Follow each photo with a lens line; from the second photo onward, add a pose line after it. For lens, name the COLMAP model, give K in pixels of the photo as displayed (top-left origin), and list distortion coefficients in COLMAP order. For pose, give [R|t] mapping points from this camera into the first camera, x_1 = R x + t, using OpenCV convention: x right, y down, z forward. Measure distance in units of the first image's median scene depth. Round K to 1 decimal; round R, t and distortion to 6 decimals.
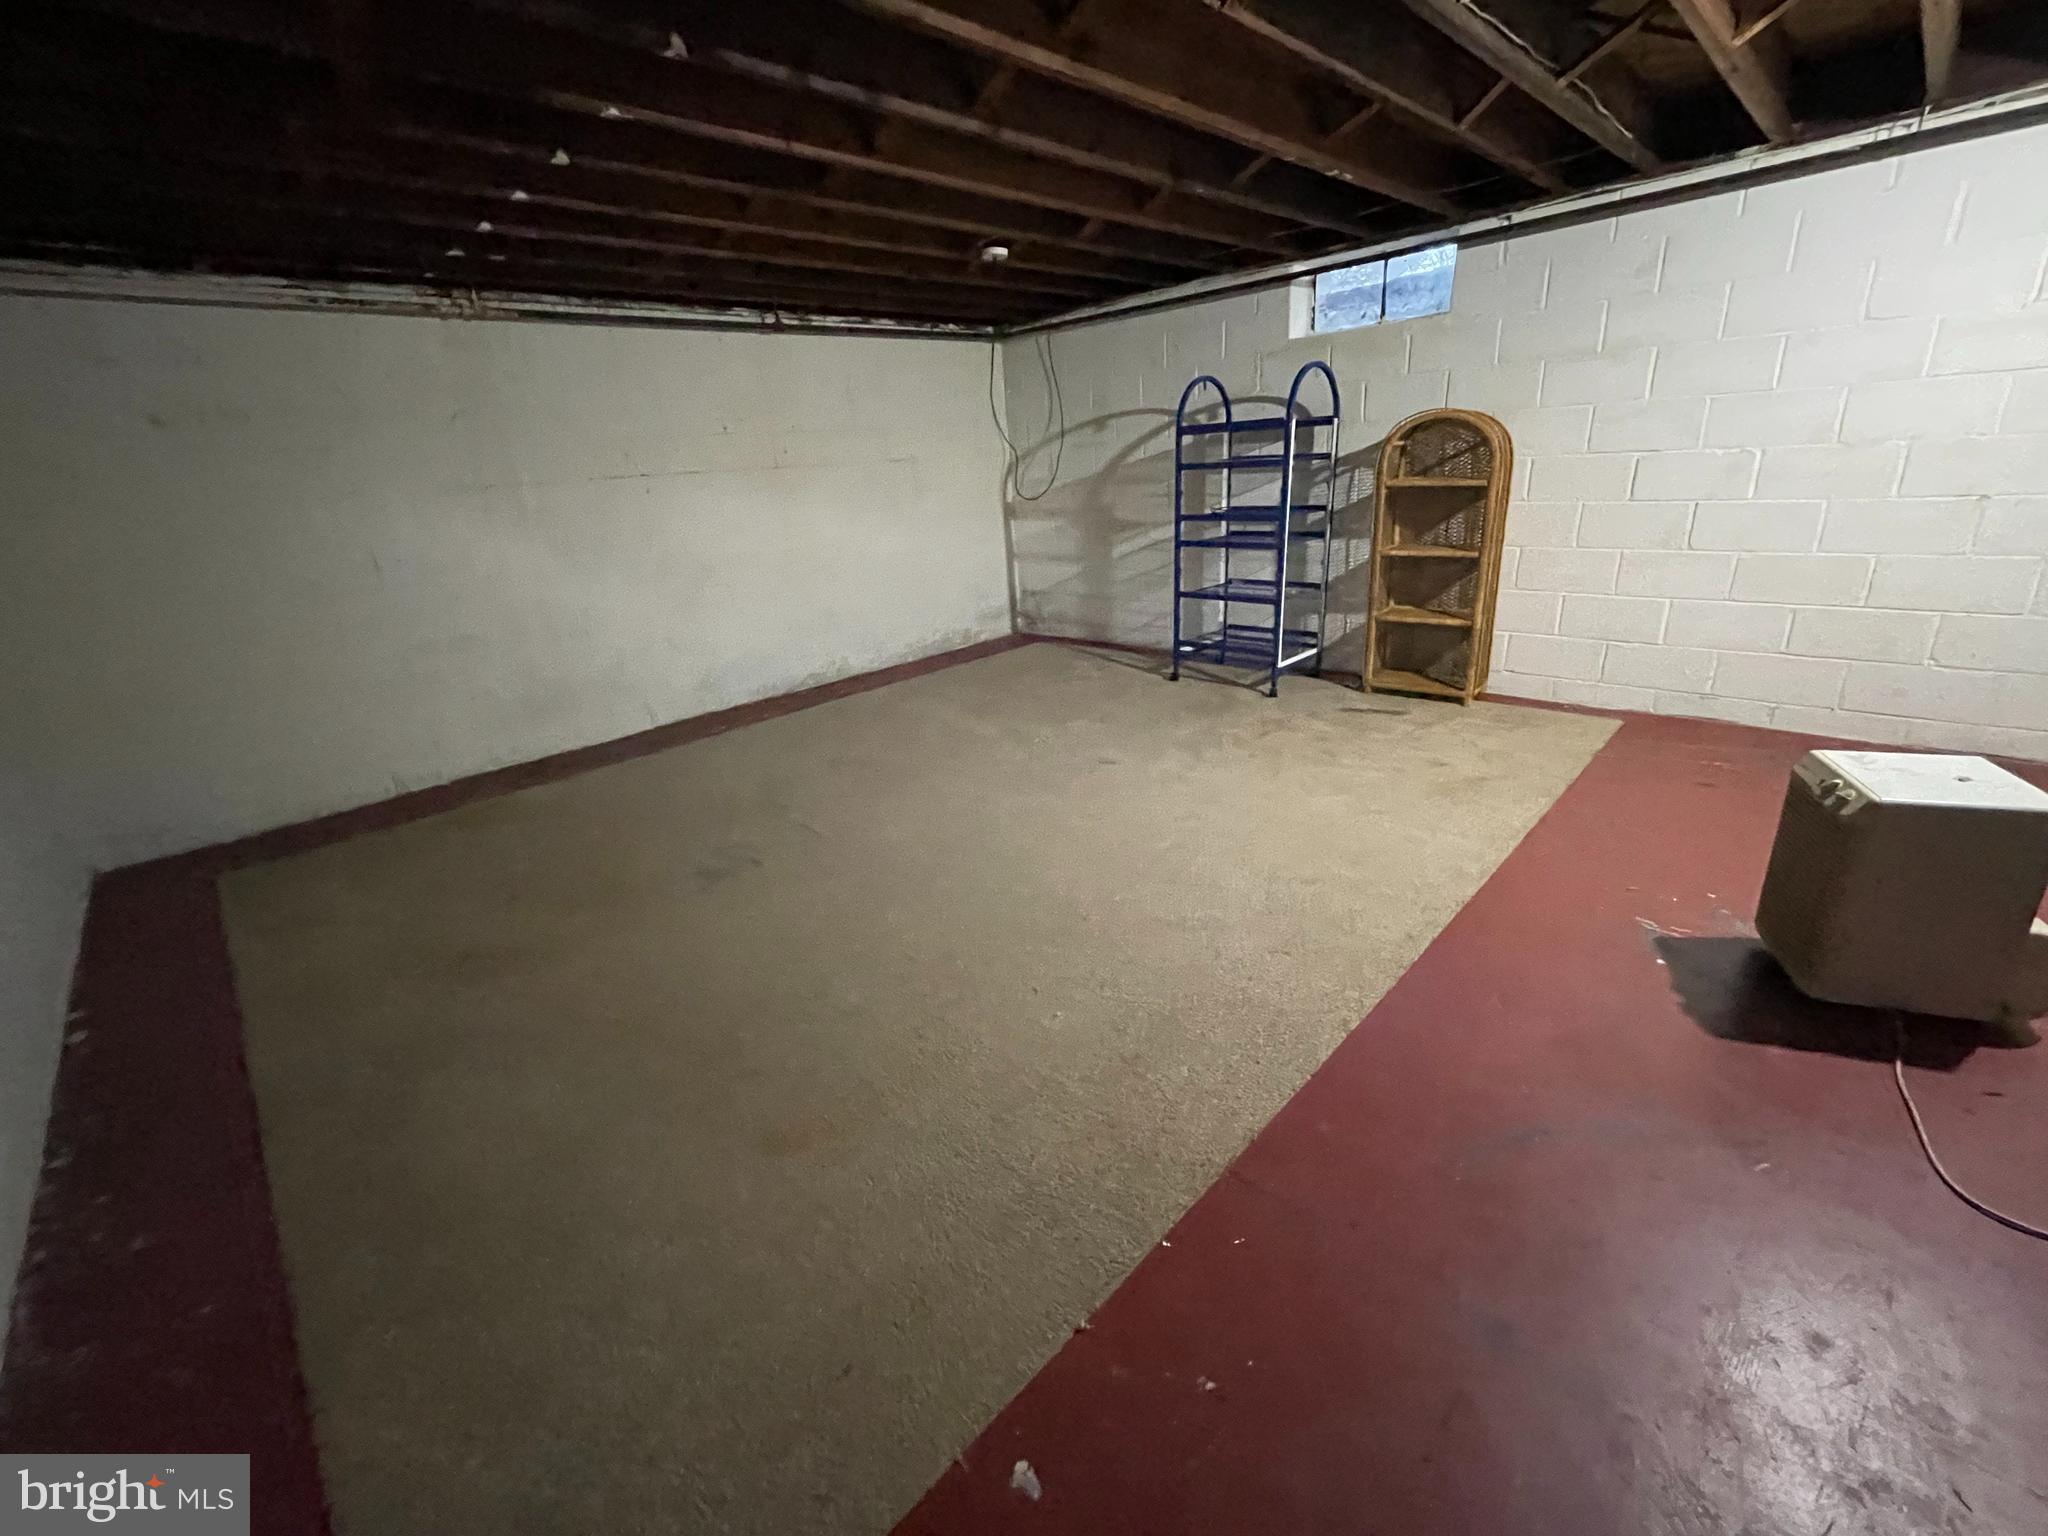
lens RADIAL K [[831.5, 0, 1026.5], [0, 831.5, 762.8], [0, 0, 1]] dist [-0.003873, -0.001433]
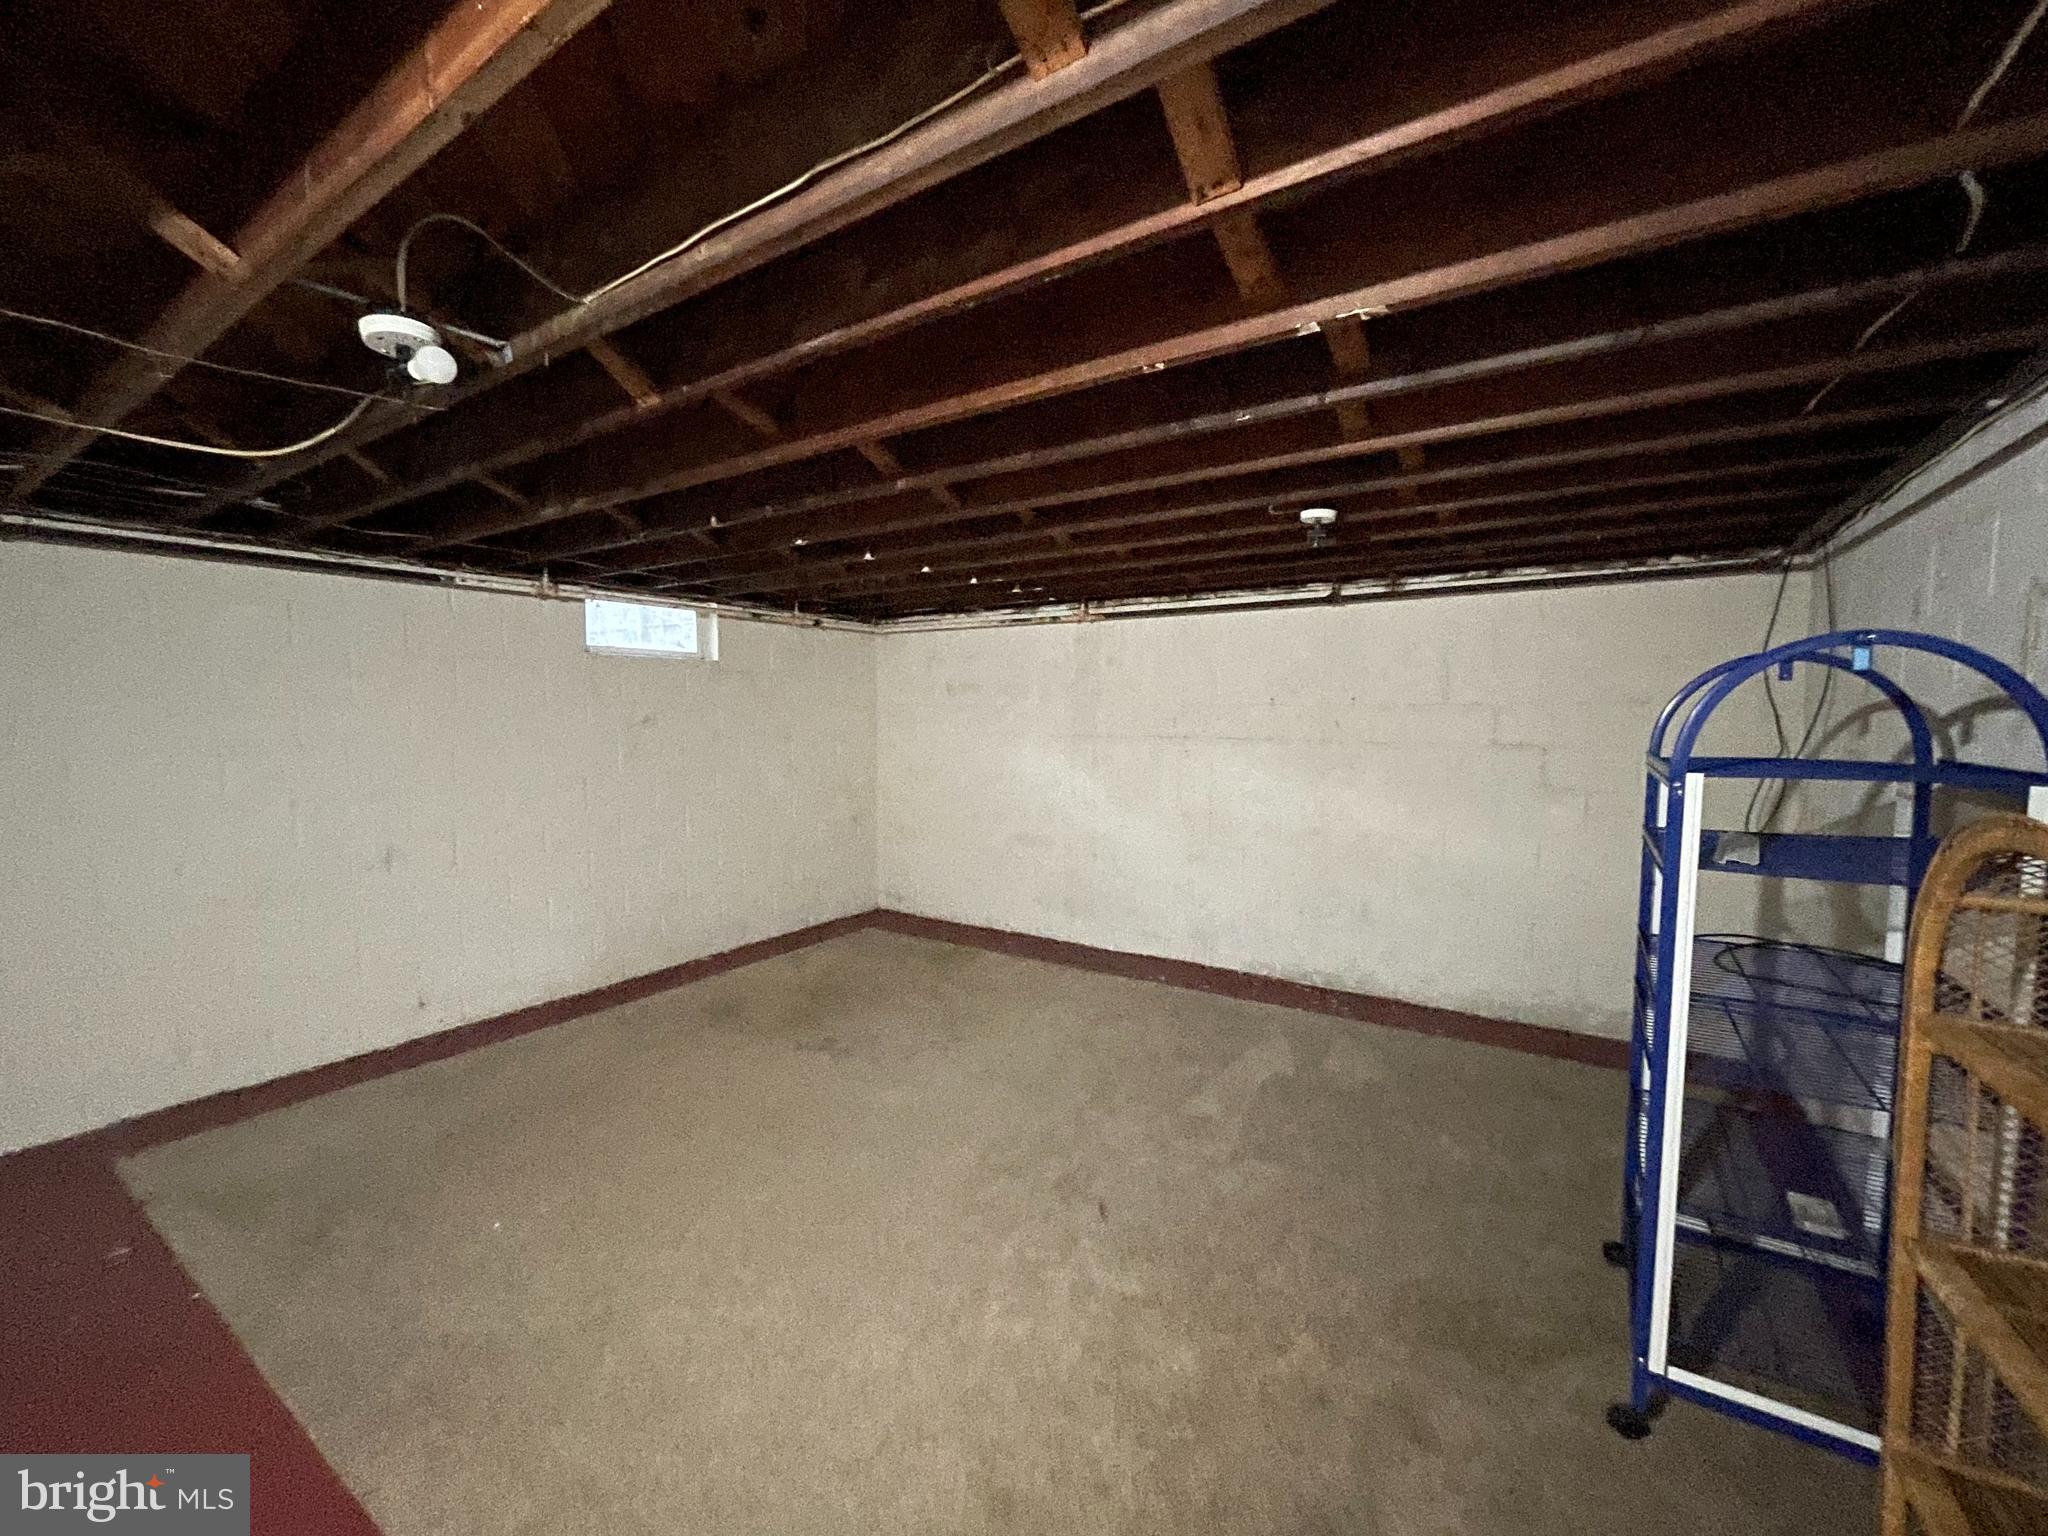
lens RADIAL K [[831.5, 0, 1025.0], [0, 831.5, 773.6], [0, 0, 1]] dist [-0.003873, -0.001433]
pose [[0.201306, 0.140410, -0.969413, 0.566095], [-0.350045, 0.934633, 0.062683, -0.289969], [0.914847, 0.326719, 0.237297, 0.544702]]
